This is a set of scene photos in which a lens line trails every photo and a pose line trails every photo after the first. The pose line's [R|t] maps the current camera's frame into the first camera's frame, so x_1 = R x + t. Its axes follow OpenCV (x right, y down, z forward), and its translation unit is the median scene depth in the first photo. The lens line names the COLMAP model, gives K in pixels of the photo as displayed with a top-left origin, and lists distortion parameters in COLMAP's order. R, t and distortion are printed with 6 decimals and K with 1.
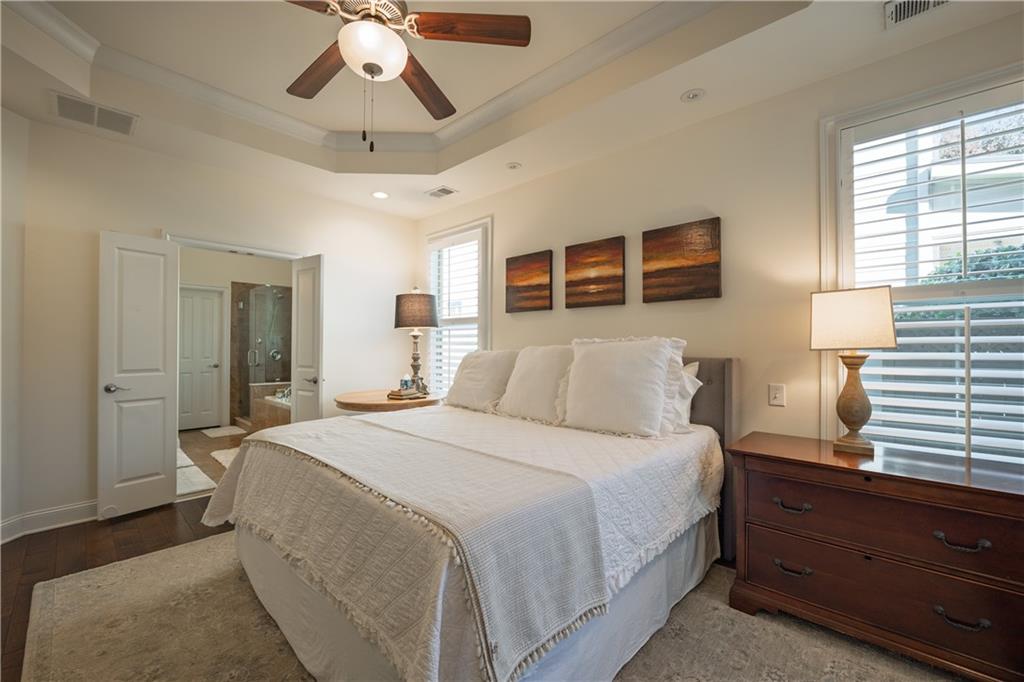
lens RADIAL K [[414.9, 0, 508.7], [0, 414.9, 342.2], [0, 0, 1]] dist [-0.011583, 0.000860]
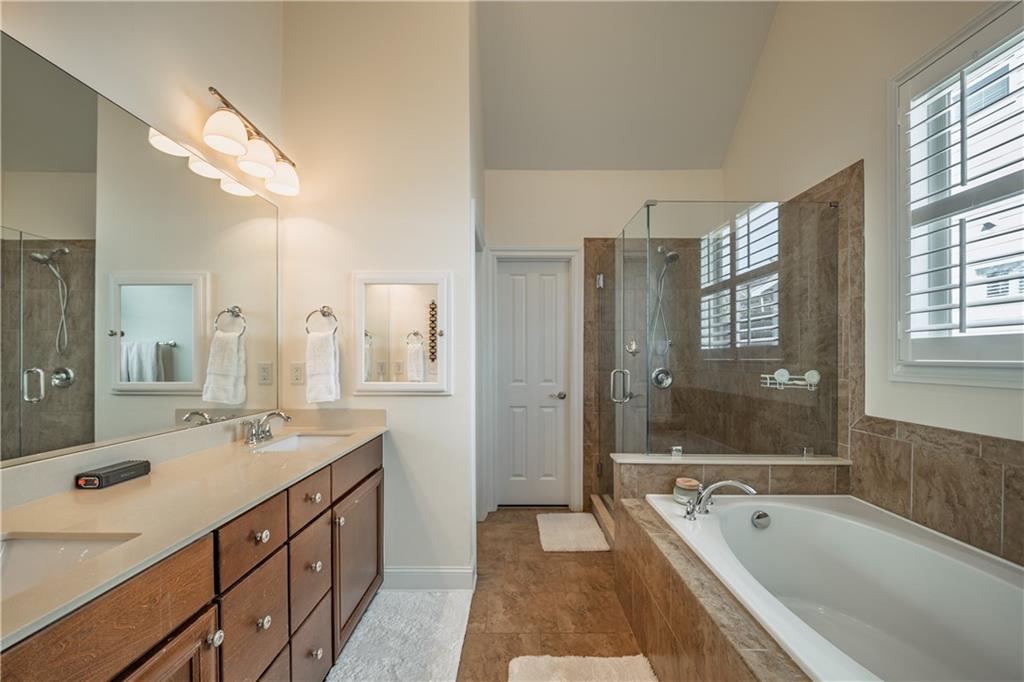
lens RADIAL K [[414.9, 0, 510.1], [0, 414.9, 357.9], [0, 0, 1]] dist [-0.011583, 0.000860]
pose [[0.678013, 0.000667, -0.735050, -0.344526], [0.007382, 0.999943, 0.007717, 0.002105], [0.735013, -0.010659, 0.677969, 0.566311]]
